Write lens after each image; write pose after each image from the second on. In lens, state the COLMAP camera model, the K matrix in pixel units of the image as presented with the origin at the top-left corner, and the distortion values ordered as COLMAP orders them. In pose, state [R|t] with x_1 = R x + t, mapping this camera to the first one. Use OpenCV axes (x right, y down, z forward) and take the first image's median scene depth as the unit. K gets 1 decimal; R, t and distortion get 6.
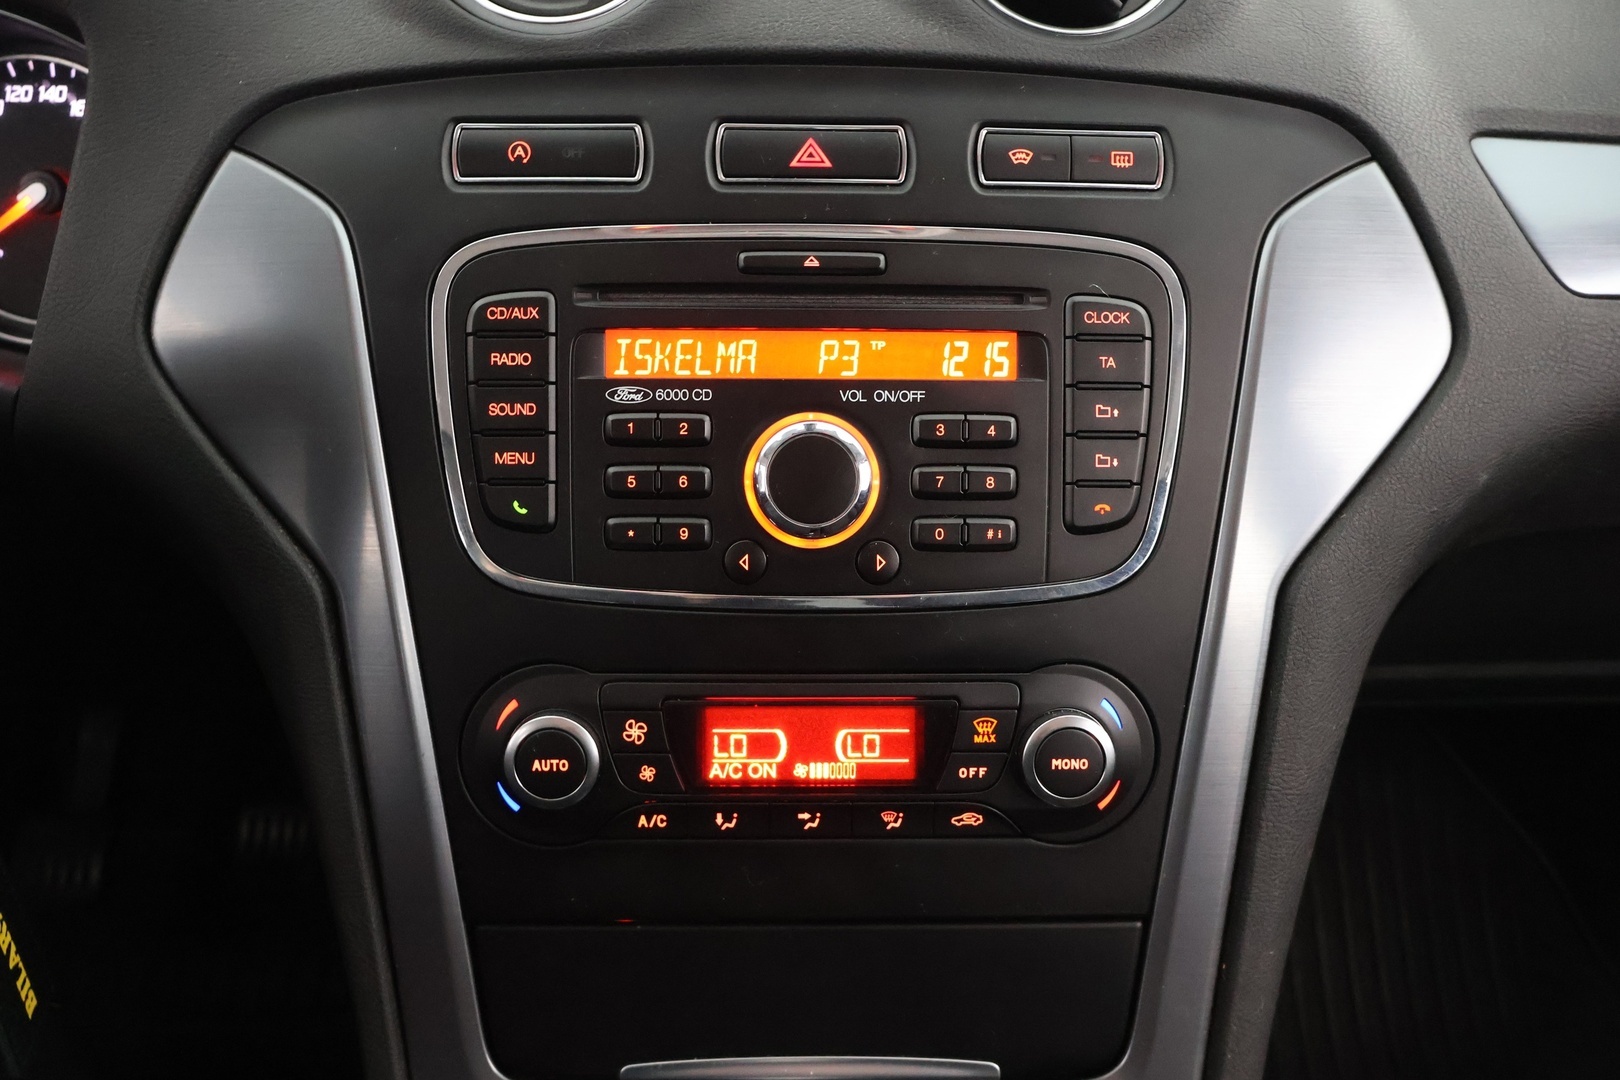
lens RADIAL K [[1336.6, 0, 805.2], [0, 1336.6, 525.3], [0, 0, 1]] dist [-0.015389, 0.004183]
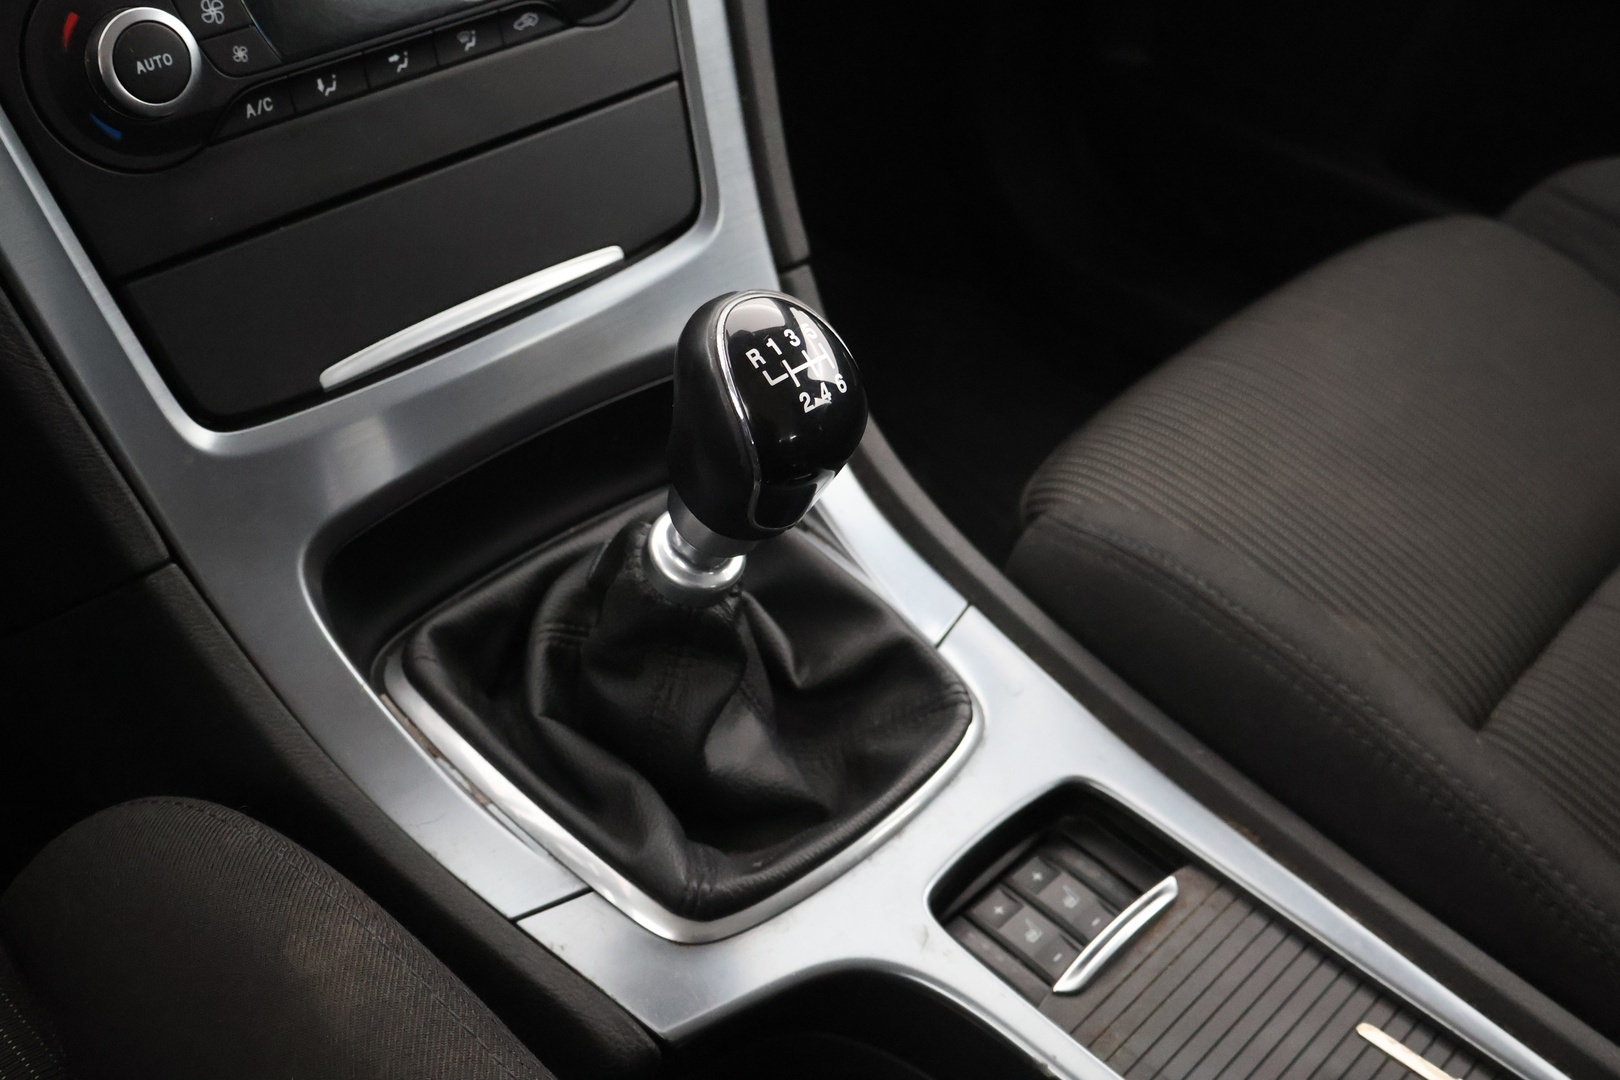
lens RADIAL K [[1738.4, 0, 801.7], [0, 1738.4, 527.8], [0, 0, 1]] dist [0.018797, 0.000000]
pose [[0.721367, -0.423835, 0.547717, -0.640006], [0.275966, 0.901280, 0.333971, 0.185092], [-0.635195, -0.089765, 0.767118, -0.209324]]
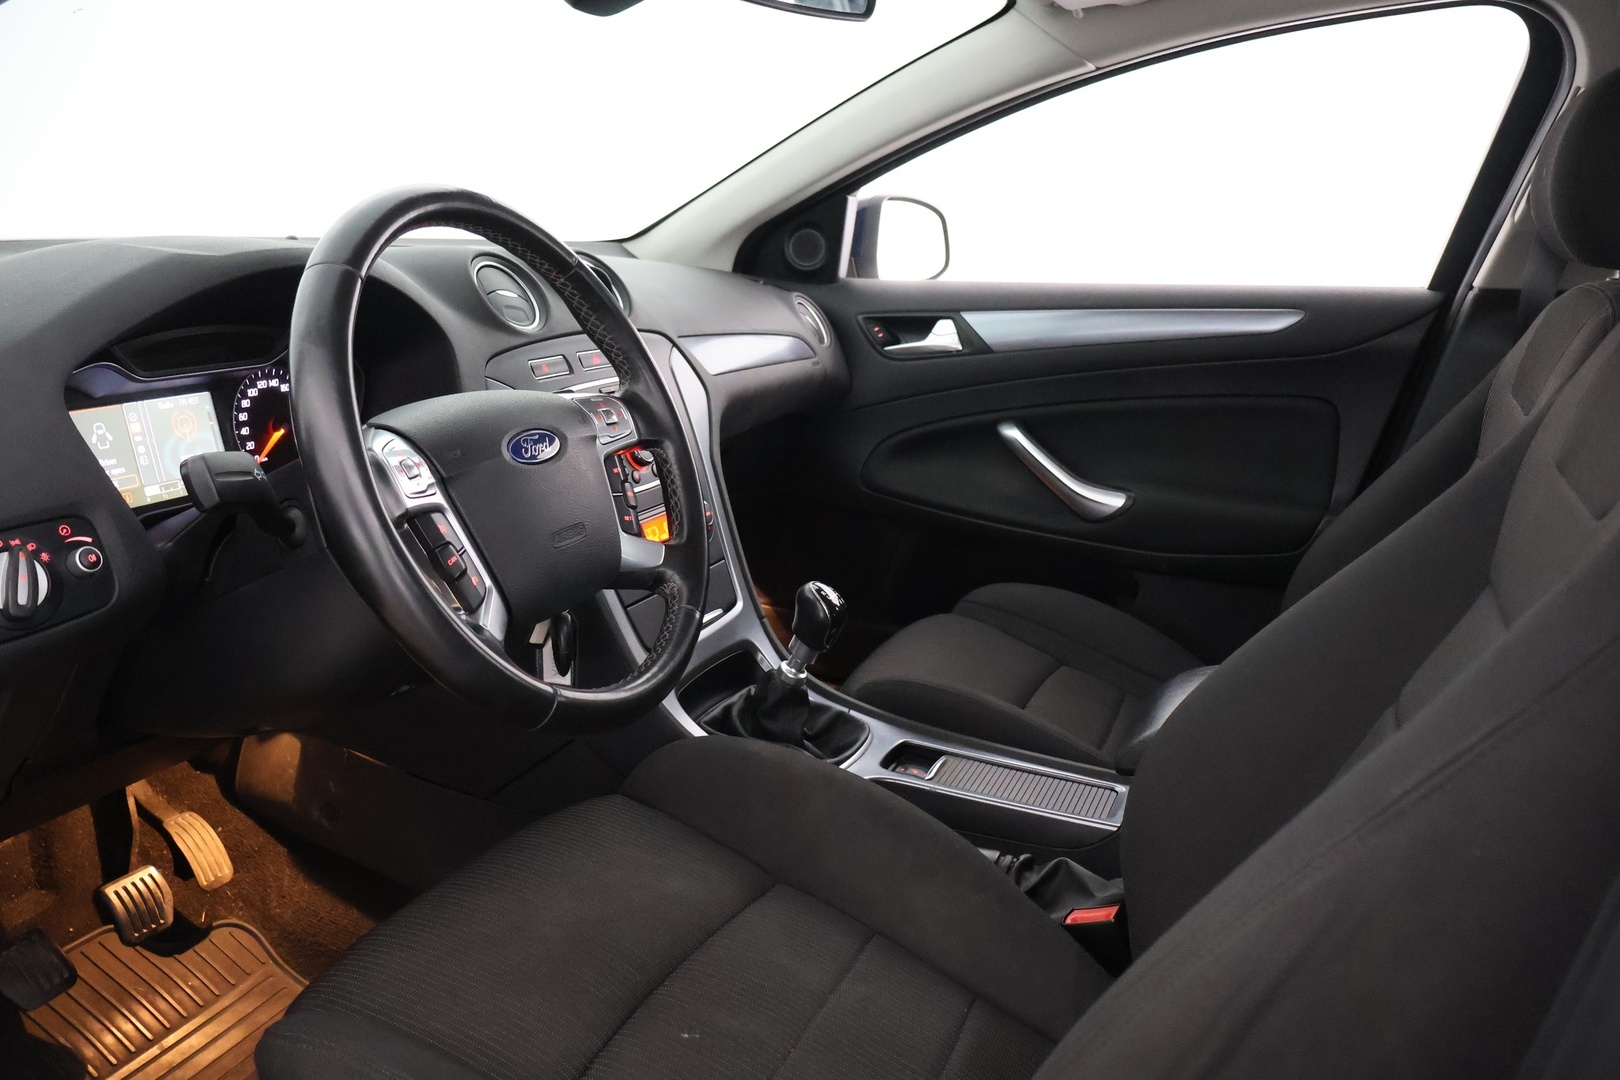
lens RADIAL K [[1336.6, 0, 812.0], [0, 1336.6, 531.2], [0, 0, 1]] dist [-0.015389, 0.004183]
pose [[0.410025, -0.212690, 0.886929, -2.780752], [0.373478, 0.926318, 0.049478, 0.147752], [-0.832102, 0.310962, 0.459248, -0.817931]]
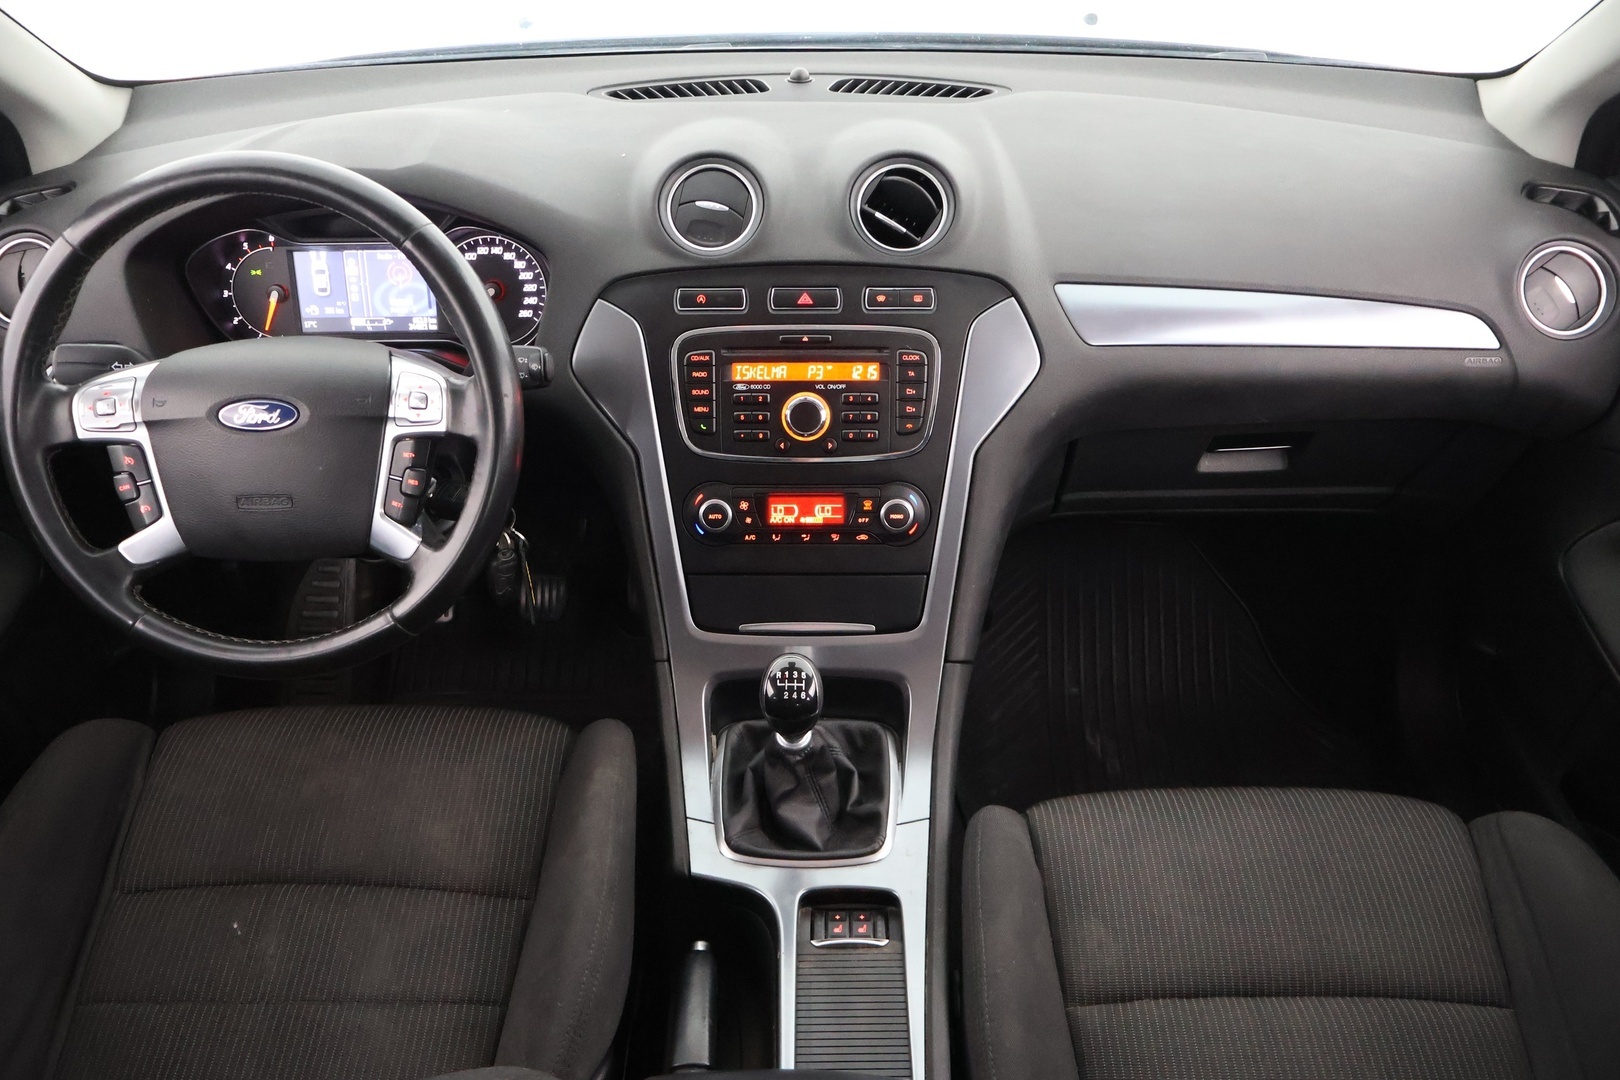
lens RADIAL K [[1336.6, 0, 805.7], [0, 1336.6, 555.6], [0, 0, 1]] dist [-0.015389, 0.004183]
pose [[0.998553, 0.002101, -0.053726, 0.155962], [0.004003, 0.993557, 0.113259, -0.061356], [0.053618, -0.113310, 0.992112, -1.823708]]
